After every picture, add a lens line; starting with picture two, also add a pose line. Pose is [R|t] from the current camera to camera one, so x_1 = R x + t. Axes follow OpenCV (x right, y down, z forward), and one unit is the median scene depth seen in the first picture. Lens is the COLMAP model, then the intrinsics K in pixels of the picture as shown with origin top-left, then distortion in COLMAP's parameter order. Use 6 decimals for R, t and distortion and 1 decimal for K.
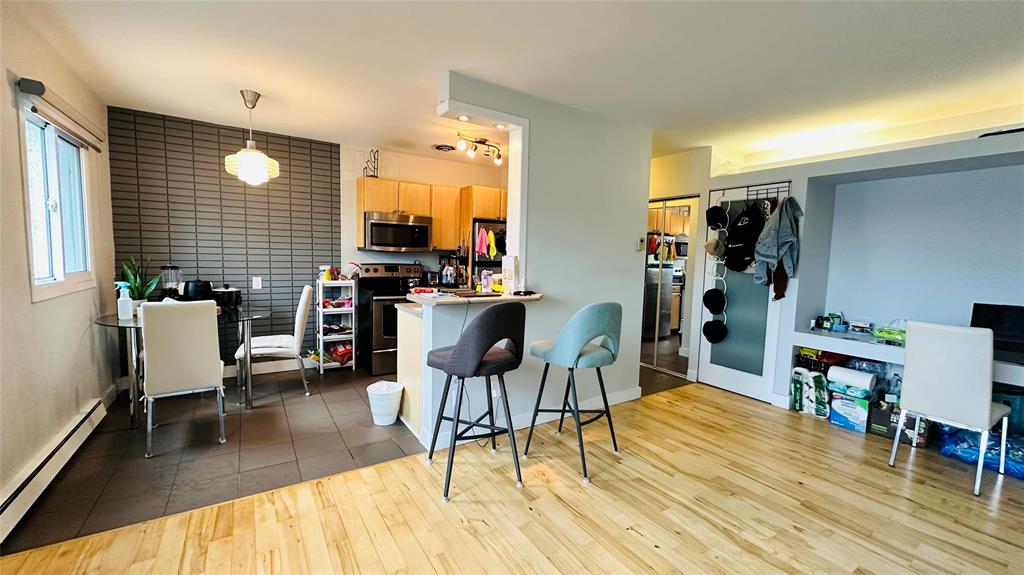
lens RADIAL K [[404.9, 0, 511.7], [0, 404.9, 288.5], [0, 0, 1]] dist [-0.002859, 0.000096]
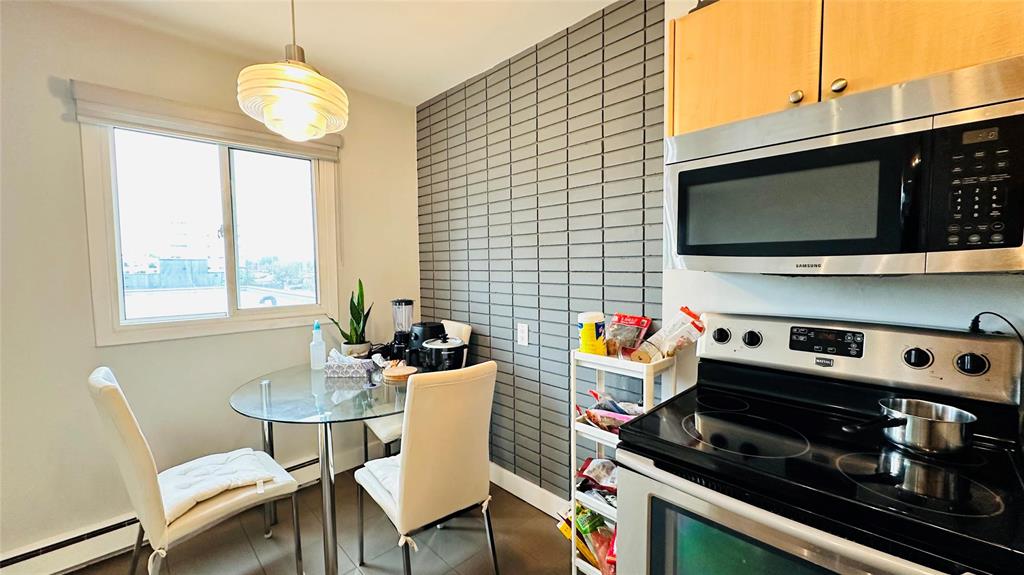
lens RADIAL K [[408.6, 0, 510.5], [0, 408.6, 289.0], [0, 0, 1]] dist [0.000055, 0.000124]
pose [[0.177137, 0.031791, -0.983673, -0.108074], [-0.066261, 0.997596, 0.020309, -0.098651], [0.981953, 0.061582, 0.178817, 1.025259]]
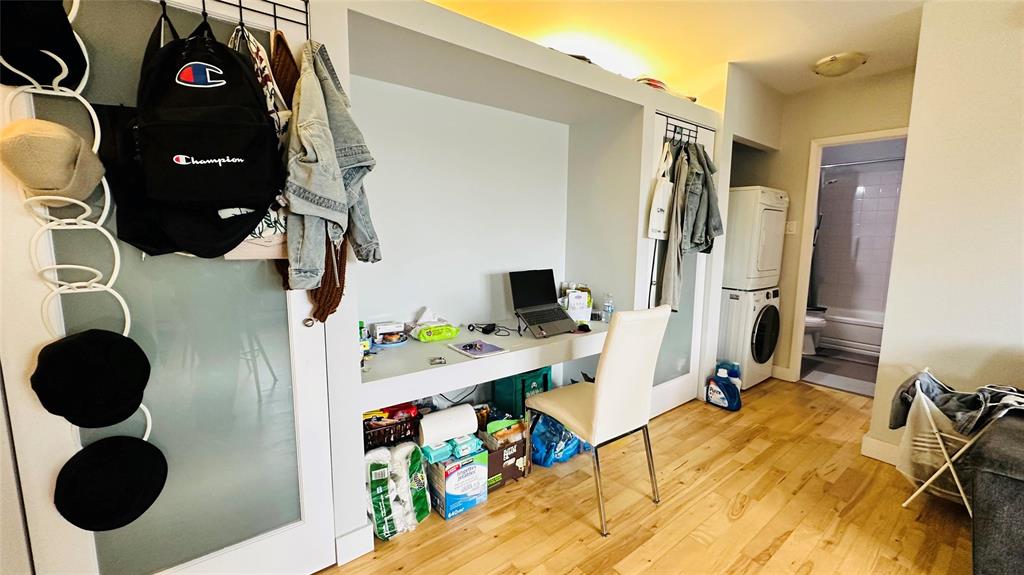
lens RADIAL K [[408.6, 0, 510.5], [0, 408.6, 289.0], [0, 0, 1]] dist [0.000055, 0.000124]
pose [[-0.083918, -0.158804, 0.983737, 0.266157], [0.075626, 0.983357, 0.165194, -0.053823], [-0.993599, 0.088259, -0.070512, 0.855279]]
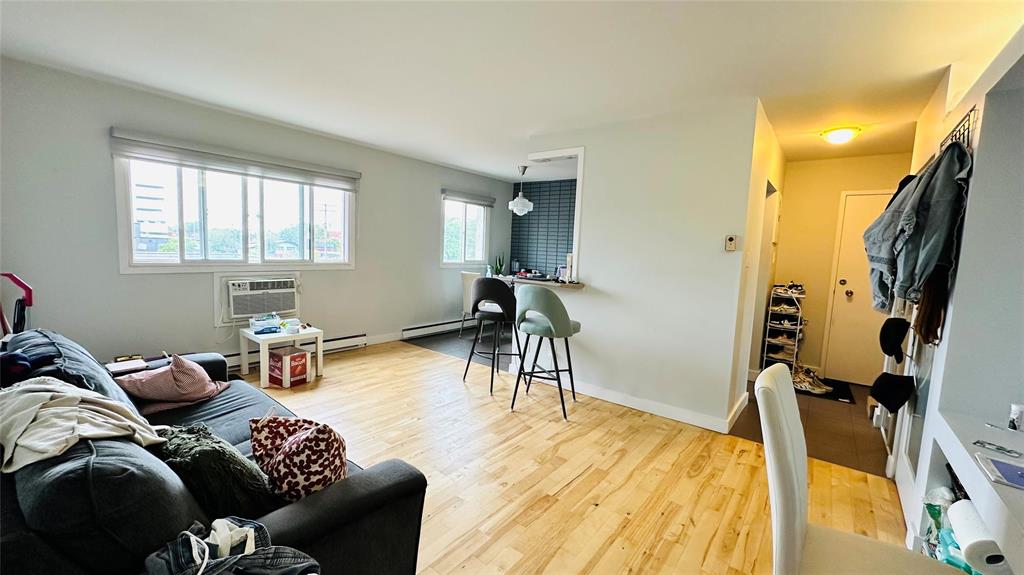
lens RADIAL K [[408.6, 0, 510.5], [0, 408.6, 289.0], [0, 0, 1]] dist [0.000055, 0.000124]
pose [[0.326272, 0.081597, -0.941747, 0.979773], [-0.114635, 0.992330, 0.046264, -0.004831], [0.938299, 0.092862, 0.333124, 0.322362]]
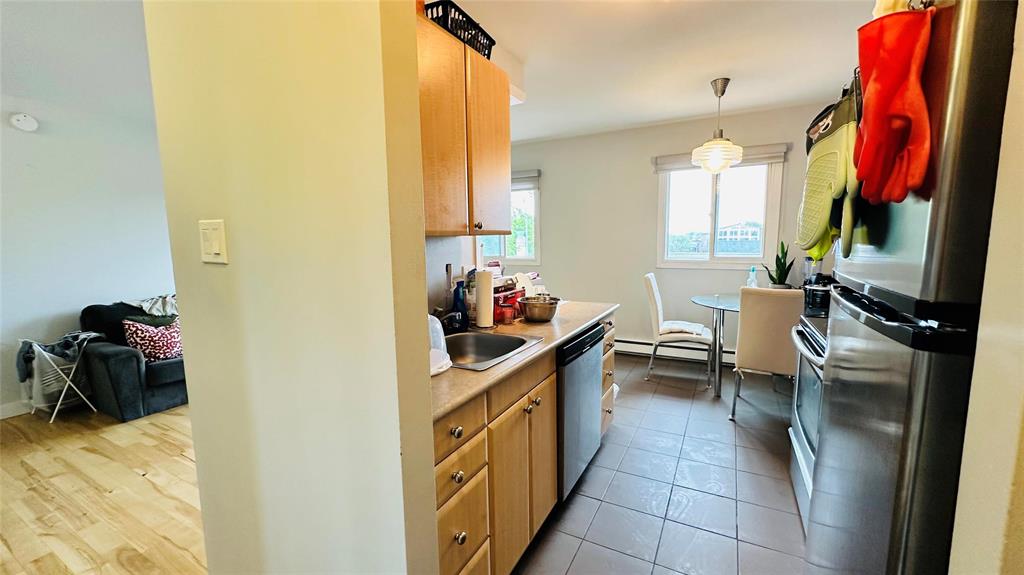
lens RADIAL K [[408.6, 0, 510.5], [0, 408.6, 289.0], [0, 0, 1]] dist [0.000055, 0.000124]
pose [[-0.877944, 0.044152, -0.476722, 0.260969], [-0.050120, 0.981791, 0.183233, -0.120241], [0.476132, 0.184762, -0.859745, 1.462673]]
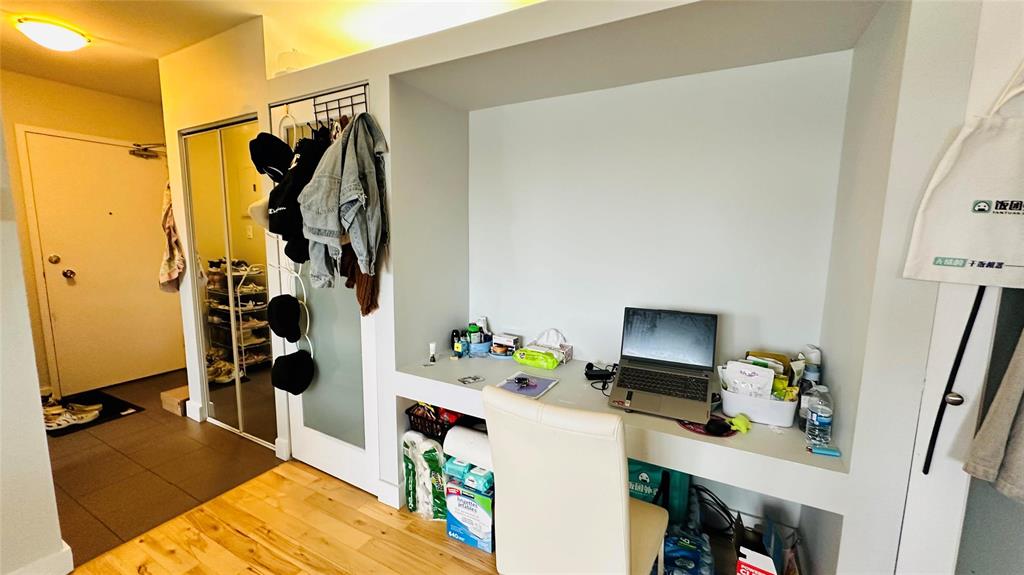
lens RADIAL K [[404.9, 0, 511.7], [0, 404.9, 288.5], [0, 0, 1]] dist [-0.002859, 0.000096]
pose [[0.878010, -0.076400, 0.472506, 0.582509], [0.050465, 0.996453, 0.067344, -0.031780], [-0.475975, -0.035284, 0.878751, 0.450571]]
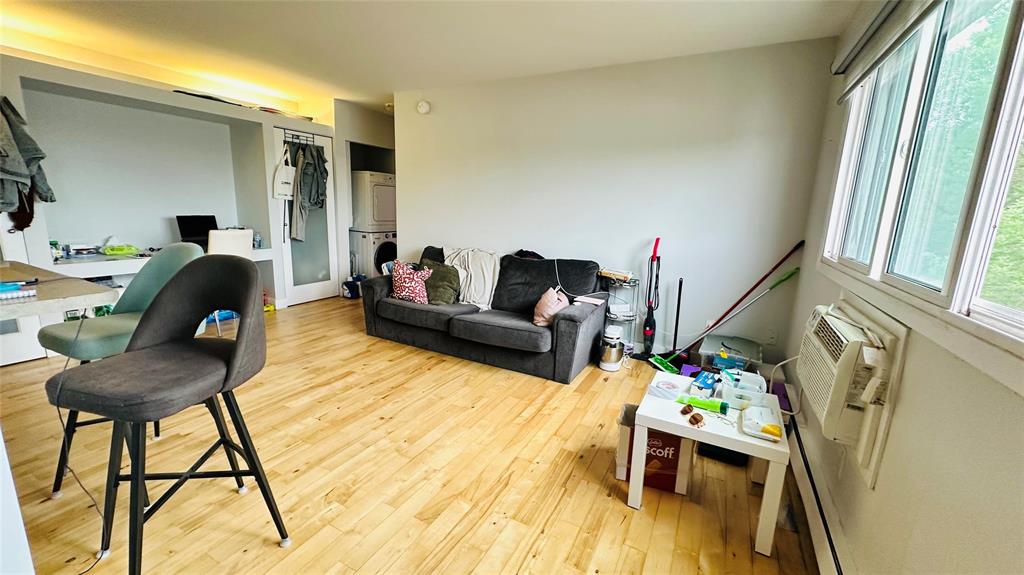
lens RADIAL K [[408.6, 0, 510.5], [0, 408.6, 289.0], [0, 0, 1]] dist [0.000055, 0.000124]
pose [[-0.487567, -0.219298, 0.845096, -0.522992], [0.022881, 0.964400, 0.263458, -0.052038], [-0.872786, 0.147790, -0.465192, 0.556400]]
